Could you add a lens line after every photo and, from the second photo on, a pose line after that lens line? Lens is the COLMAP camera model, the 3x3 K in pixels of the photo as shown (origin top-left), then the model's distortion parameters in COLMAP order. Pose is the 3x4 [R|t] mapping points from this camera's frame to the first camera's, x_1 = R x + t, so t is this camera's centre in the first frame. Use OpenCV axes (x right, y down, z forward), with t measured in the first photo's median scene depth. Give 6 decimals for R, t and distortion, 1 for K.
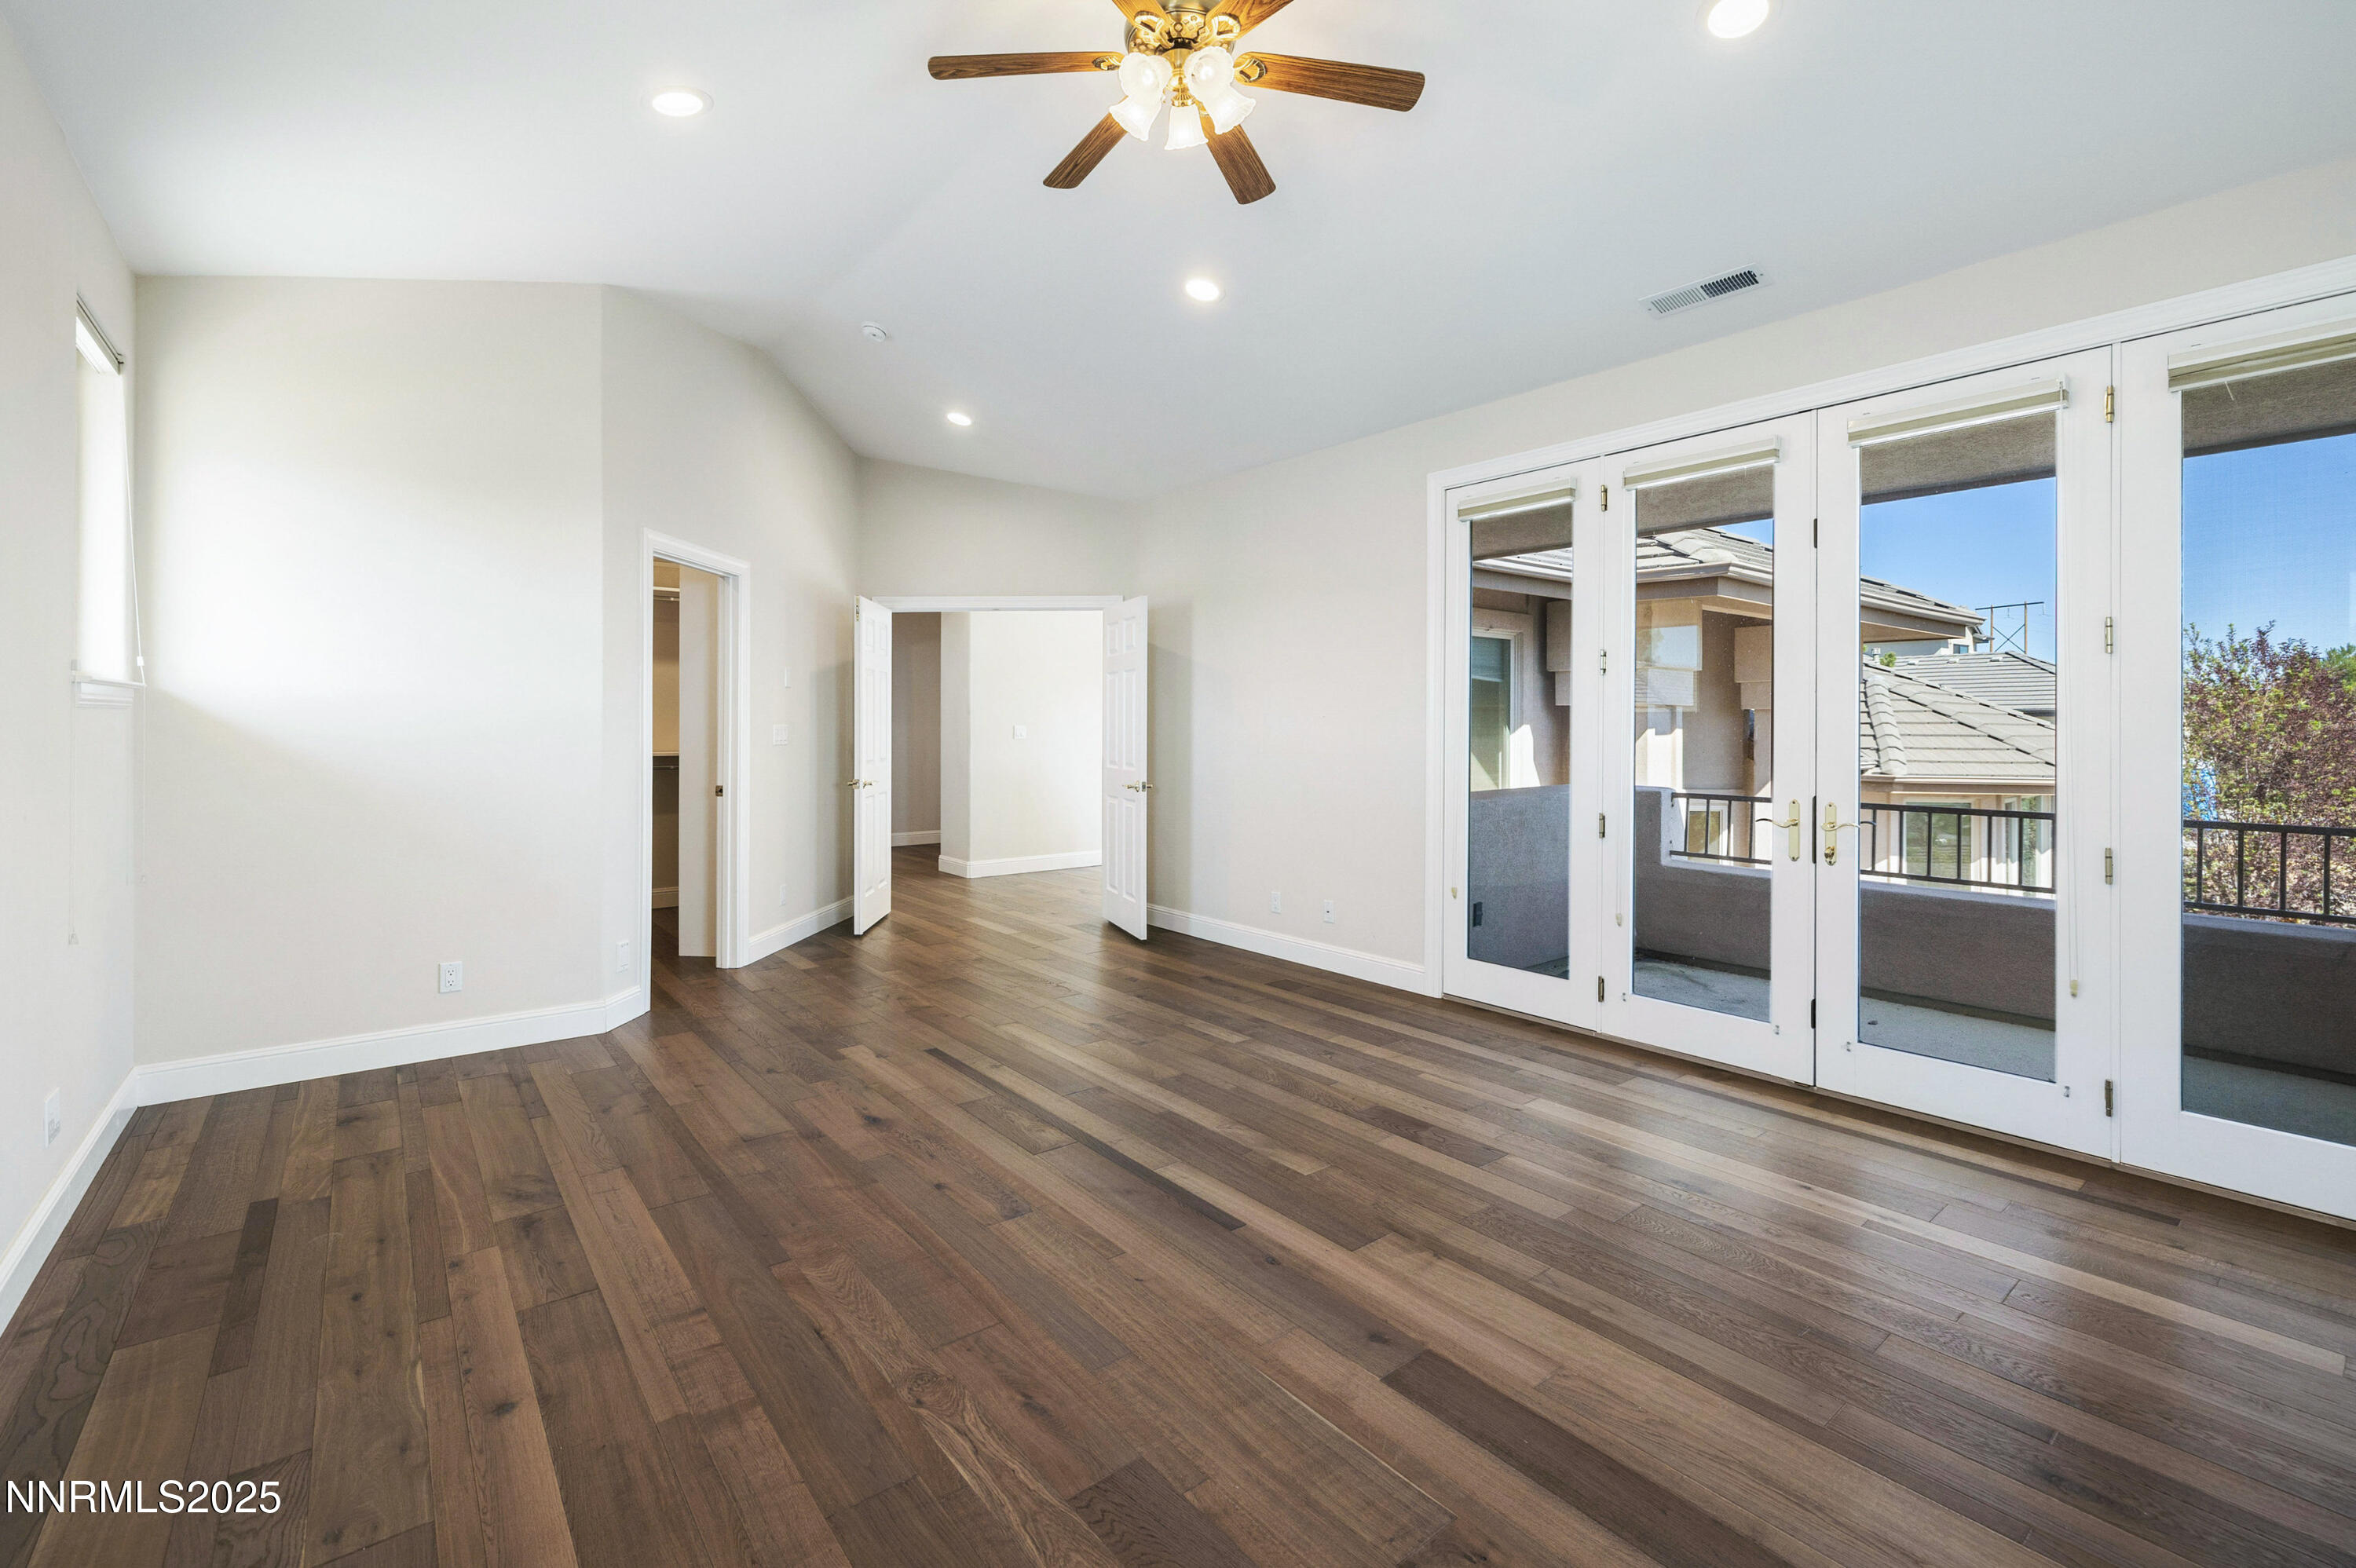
lens RADIAL K [[986.6, 0, 1169.5], [0, 986.6, 739.7], [0, 0, 1]] dist [0.000600, -0.000162]
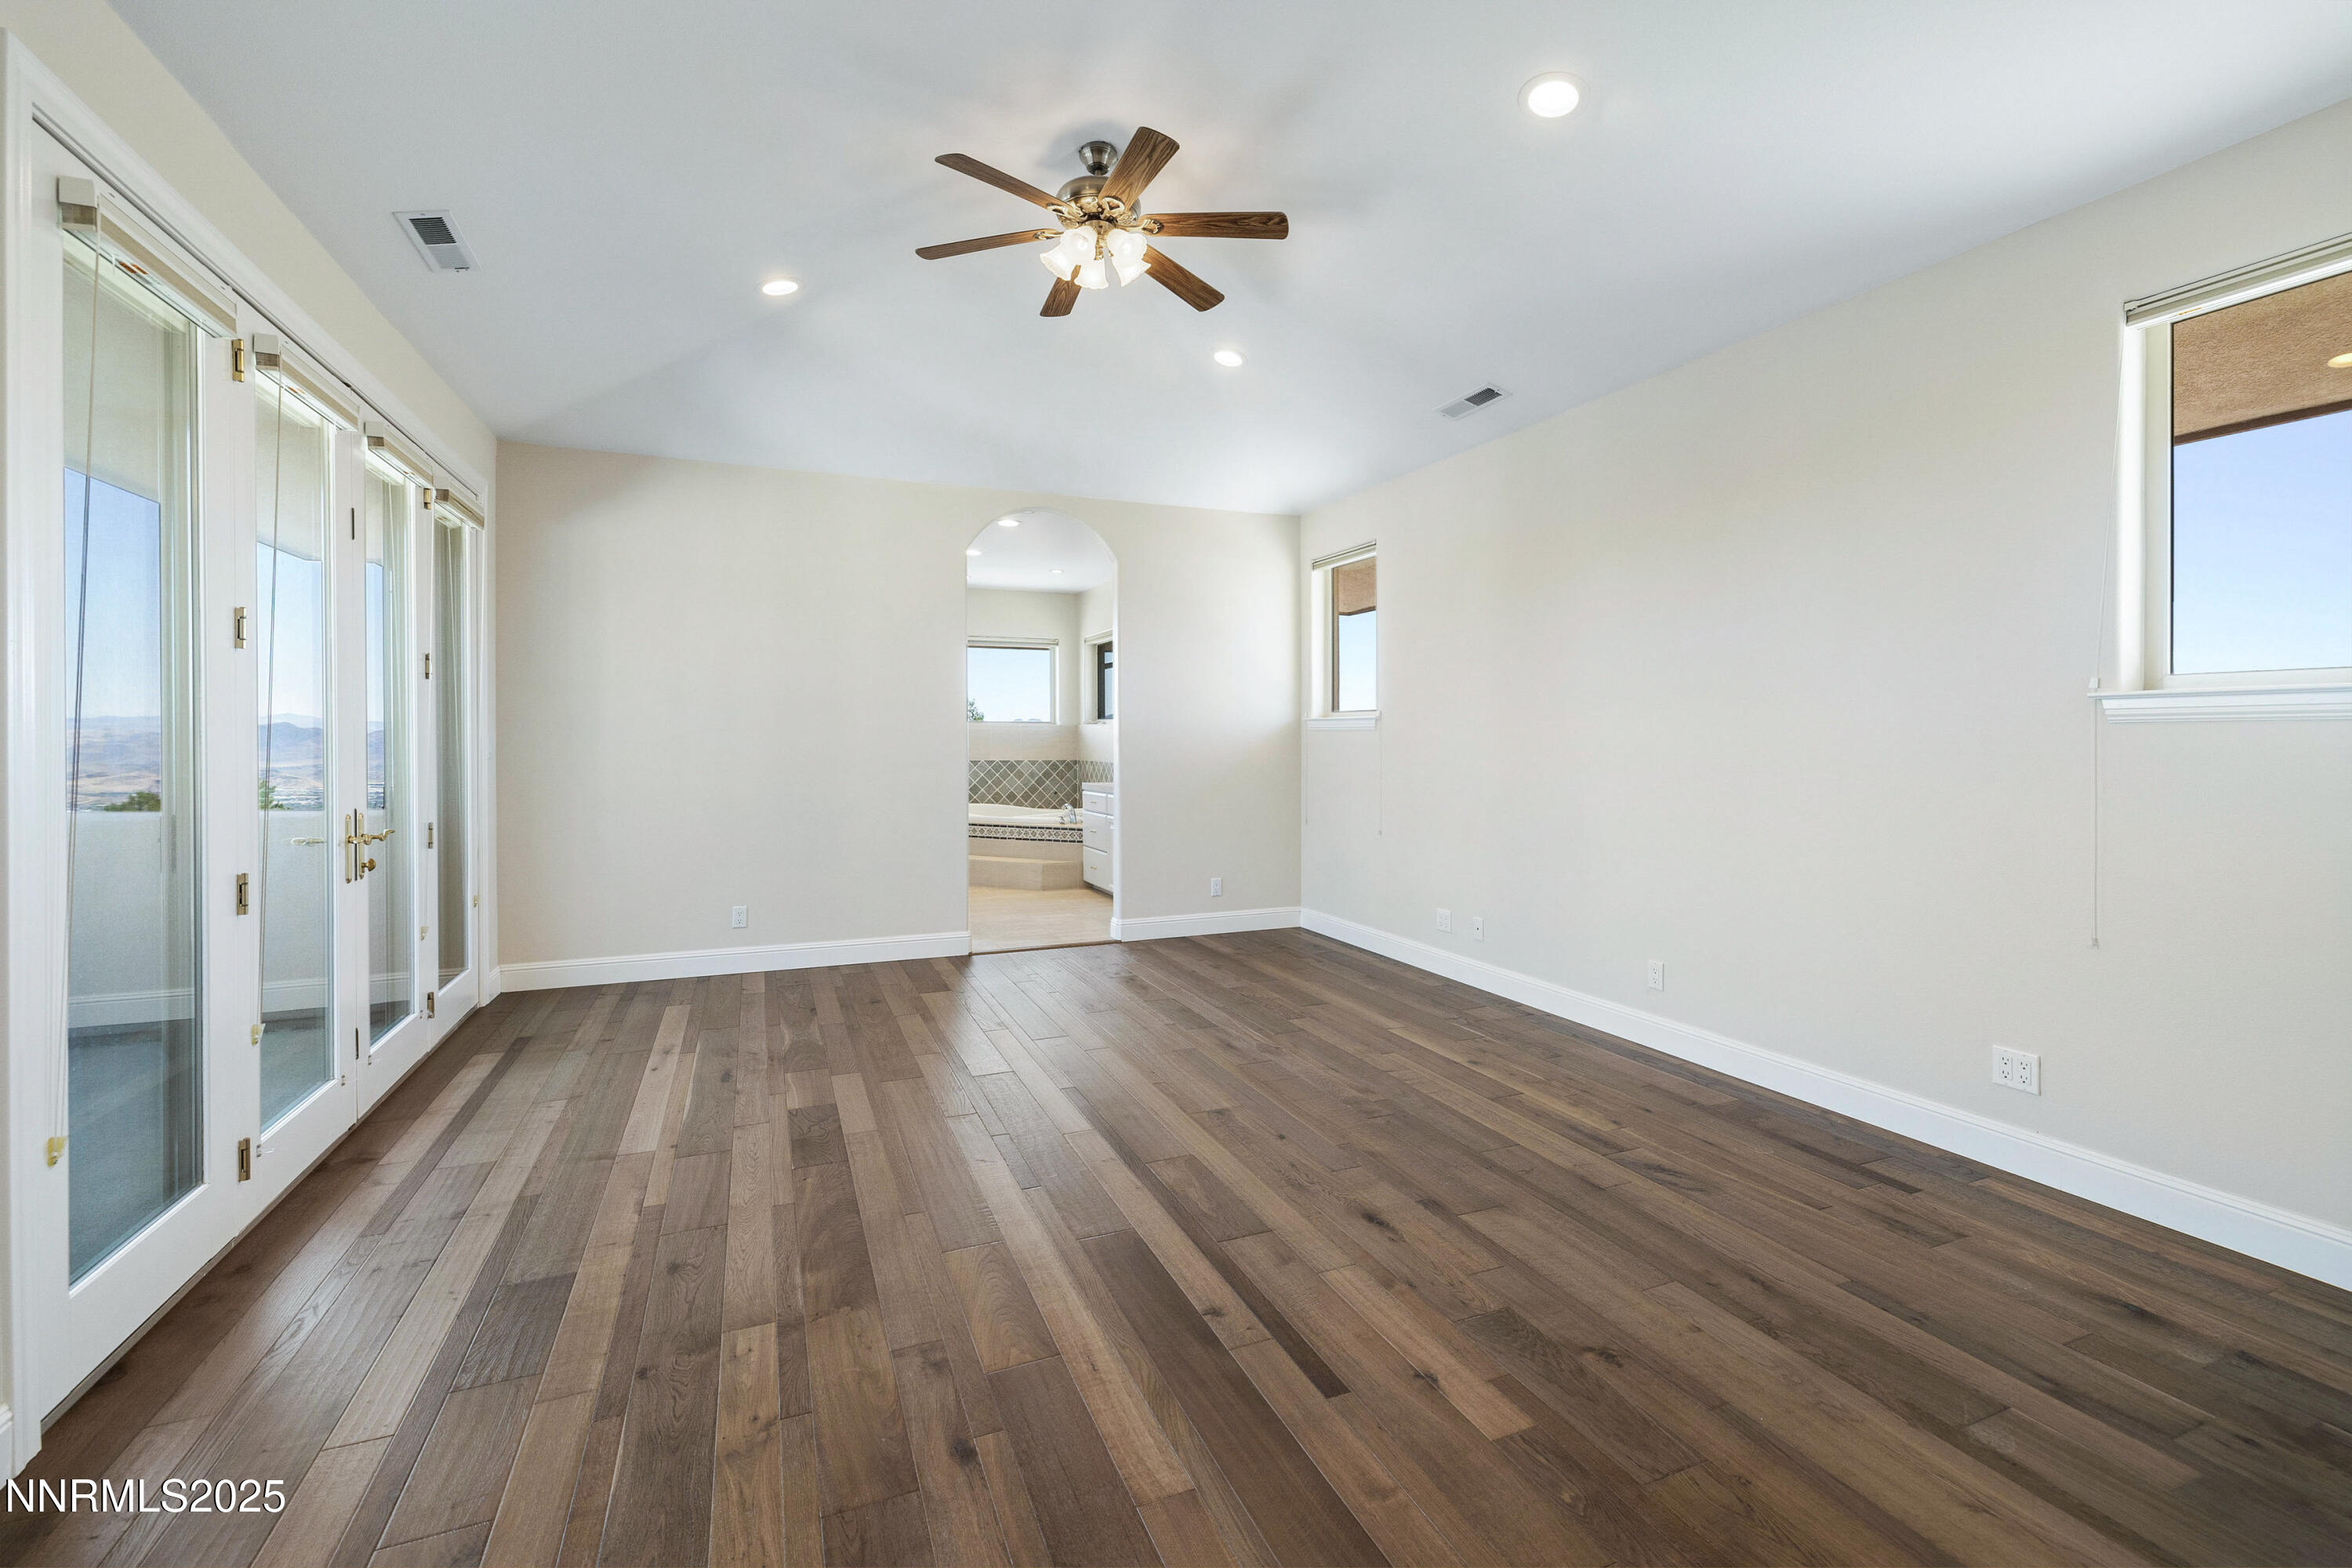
lens RADIAL K [[985.0, 0, 1167.6], [0, 985.0, 739.8], [0, 0, 1]] dist [0.000600, -0.000162]
pose [[-0.959861, -0.006781, 0.280395, -0.401765], [-0.002487, 0.999874, 0.015667, -0.025572], [-0.280465, 0.014341, -0.959757, 2.015610]]
